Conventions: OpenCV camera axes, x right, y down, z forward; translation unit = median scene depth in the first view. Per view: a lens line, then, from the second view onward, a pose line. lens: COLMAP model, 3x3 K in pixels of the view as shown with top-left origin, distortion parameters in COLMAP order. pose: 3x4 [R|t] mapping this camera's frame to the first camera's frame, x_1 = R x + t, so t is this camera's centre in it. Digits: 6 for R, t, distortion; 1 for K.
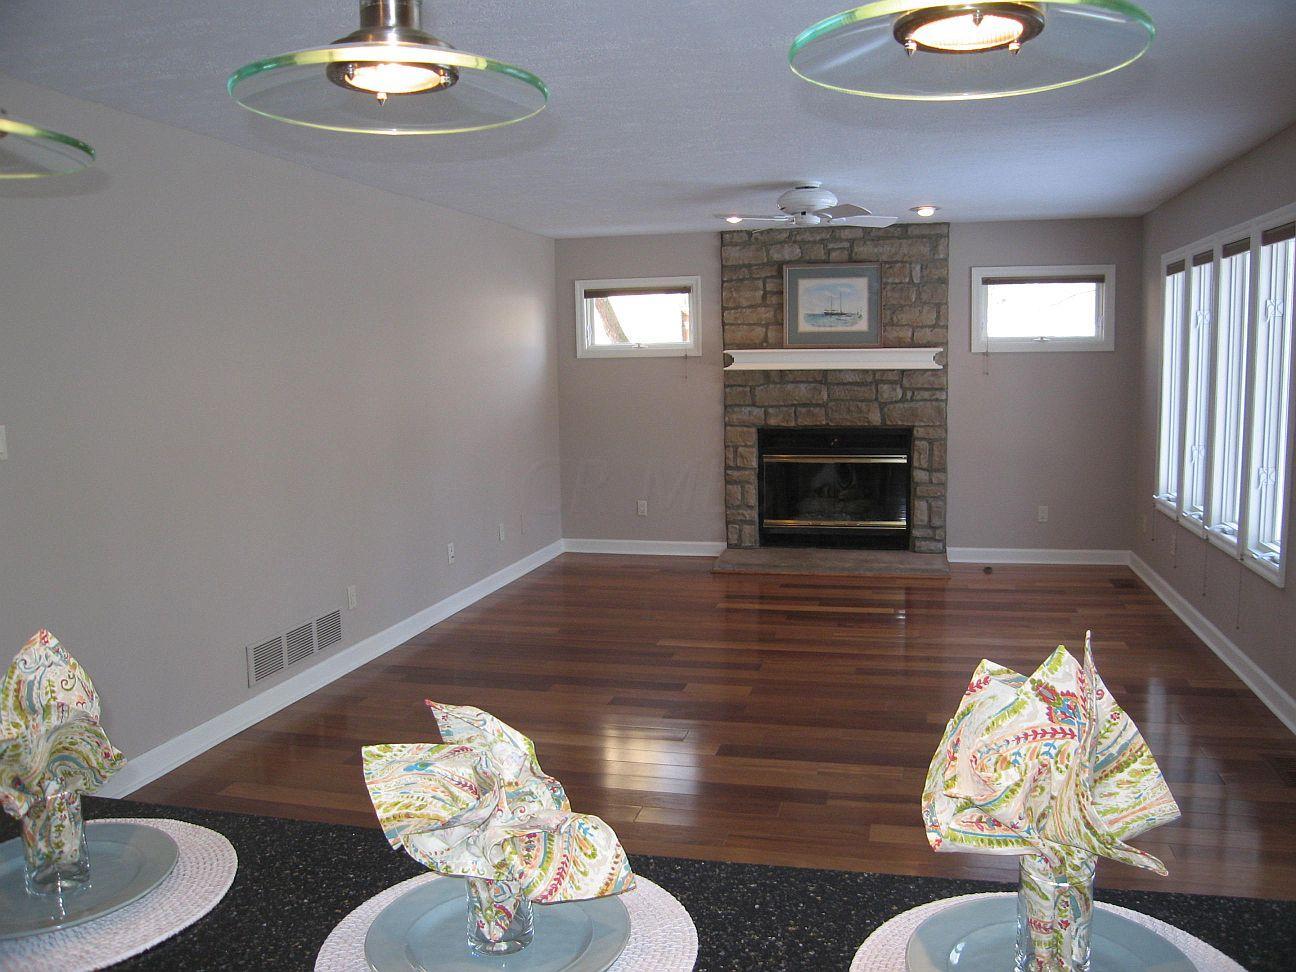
lens RADIAL K [[1051.2, 0, 648.0], [0, 1051.2, 486.0], [0, 0, 1]] dist [-0.101422, 0.002410]
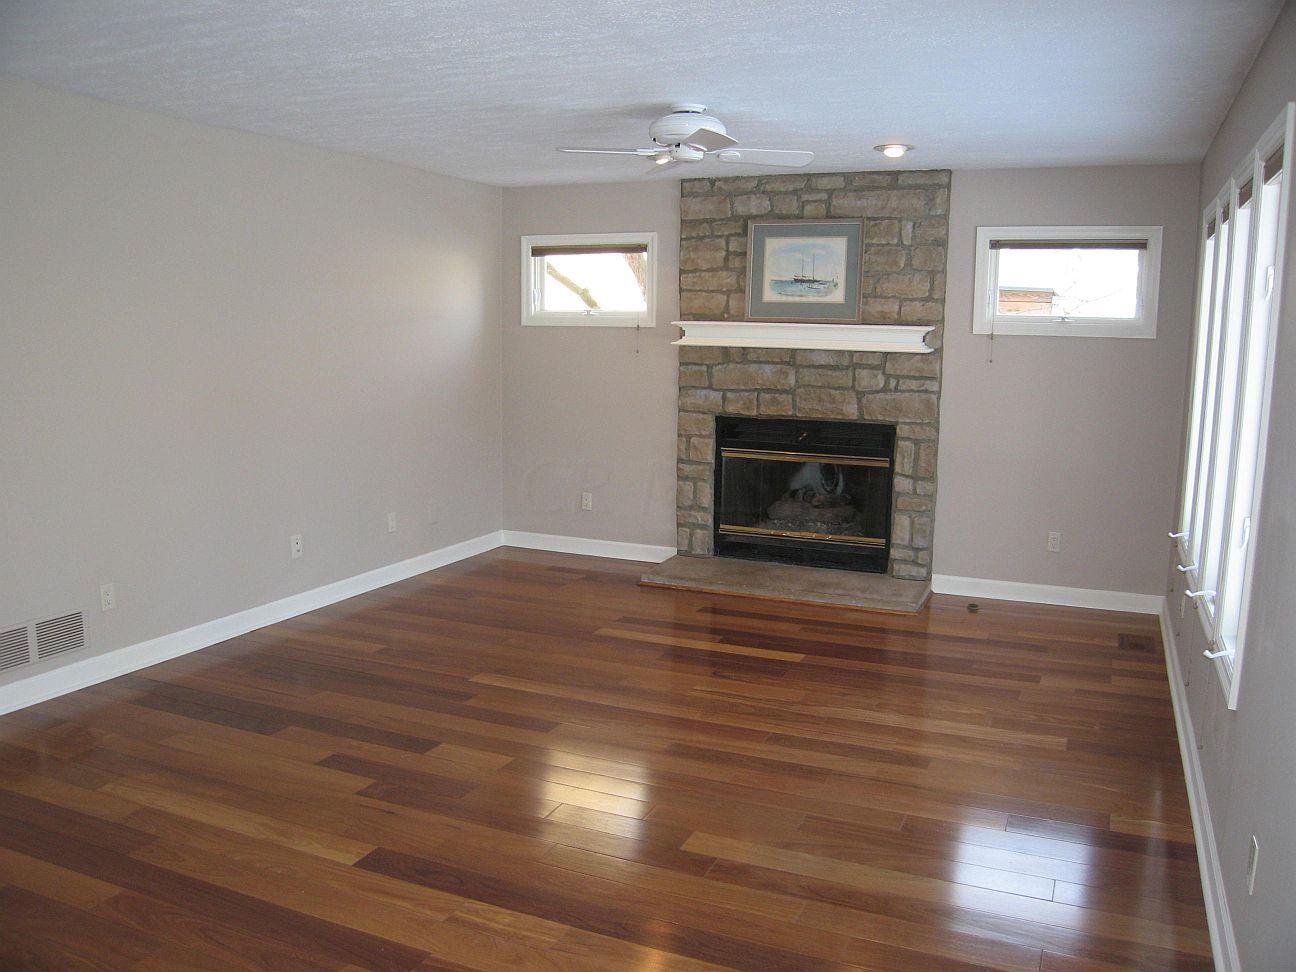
lens RADIAL K [[1051.2, 0, 648.0], [0, 1051.2, 486.0], [0, 0, 1]] dist [-0.101422, 0.002410]
pose [[0.985512, 0.057252, -0.159648, 0.195013], [-0.052690, 0.998076, 0.032670, -0.024304], [0.161211, -0.023785, 0.986633, 0.167132]]
